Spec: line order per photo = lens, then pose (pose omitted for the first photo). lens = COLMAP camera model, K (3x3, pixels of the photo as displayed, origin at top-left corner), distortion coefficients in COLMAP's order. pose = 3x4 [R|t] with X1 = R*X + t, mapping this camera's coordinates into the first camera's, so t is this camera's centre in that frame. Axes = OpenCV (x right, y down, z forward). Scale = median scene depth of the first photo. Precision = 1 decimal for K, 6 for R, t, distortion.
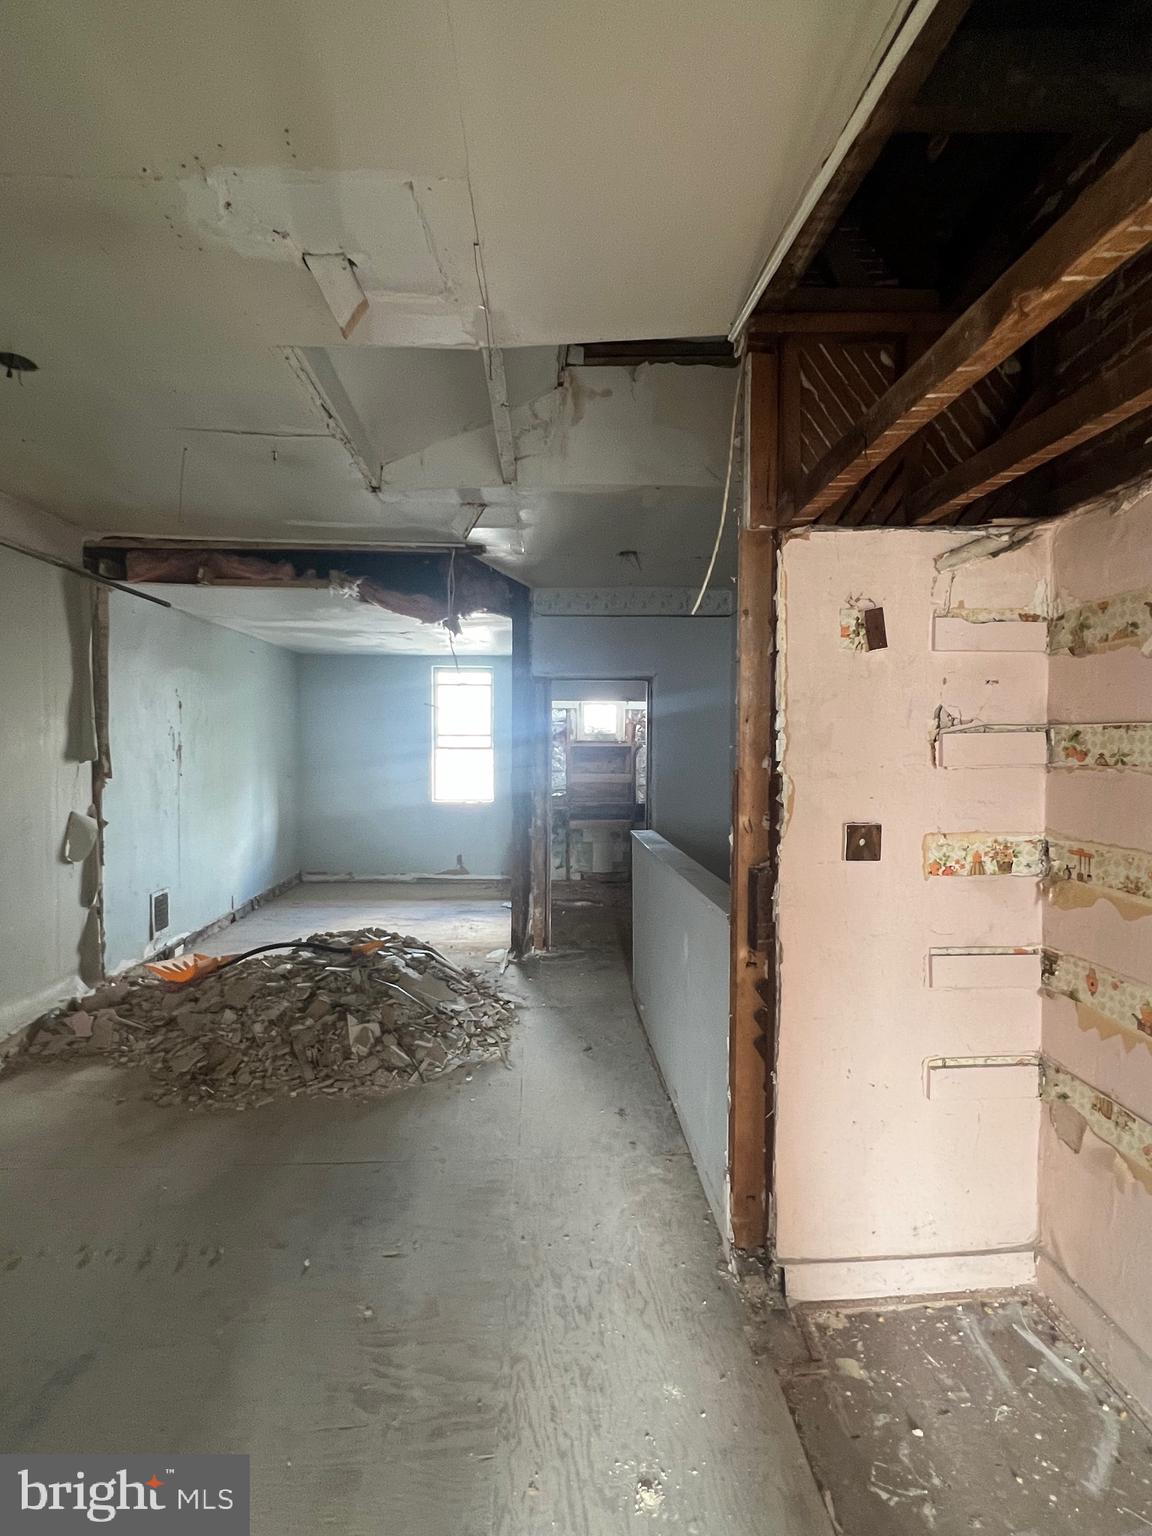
lens RADIAL K [[760.6, 0, 578.8], [0, 760.6, 766.5], [0, 0, 1]] dist [0.000265, 0.000002]
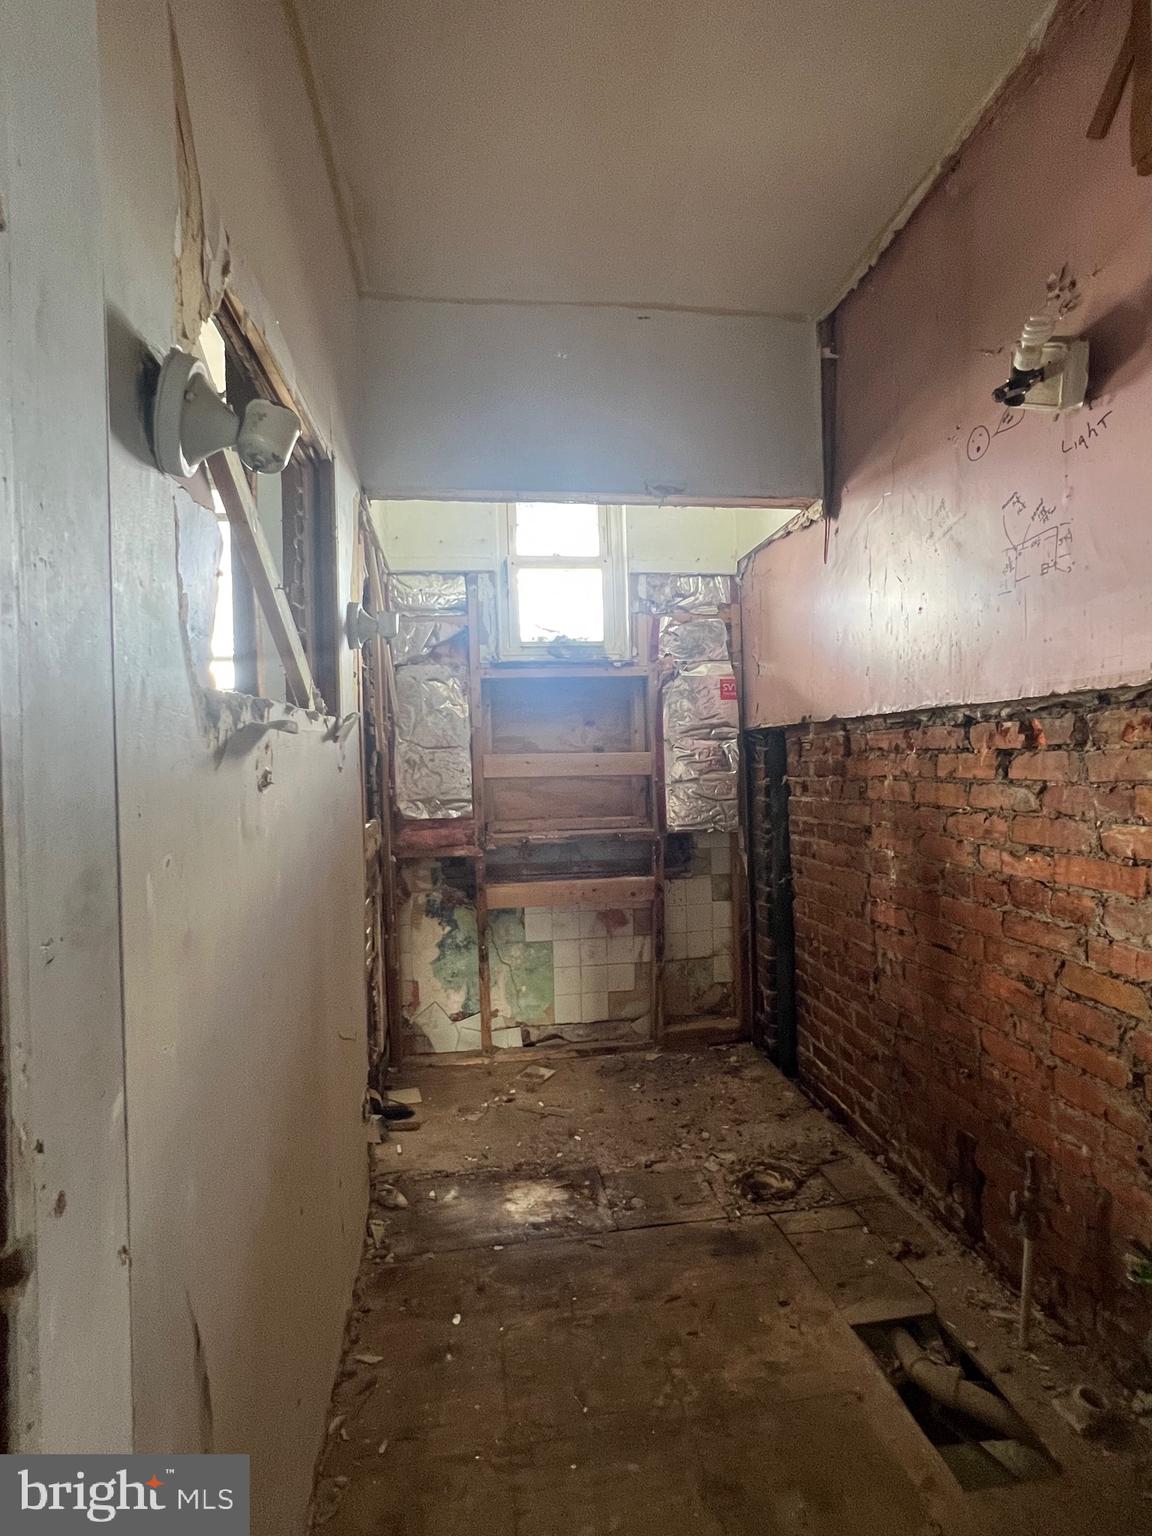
lens RADIAL K [[760.6, 0, 576.9], [0, 760.6, 767.0], [0, 0, 1]] dist [0.000265, 0.000002]
pose [[0.995480, -0.033574, 0.088840, 0.000571], [0.034973, 0.999287, -0.014236, 0.021542], [-0.088299, 0.017279, 0.995944, 0.636229]]
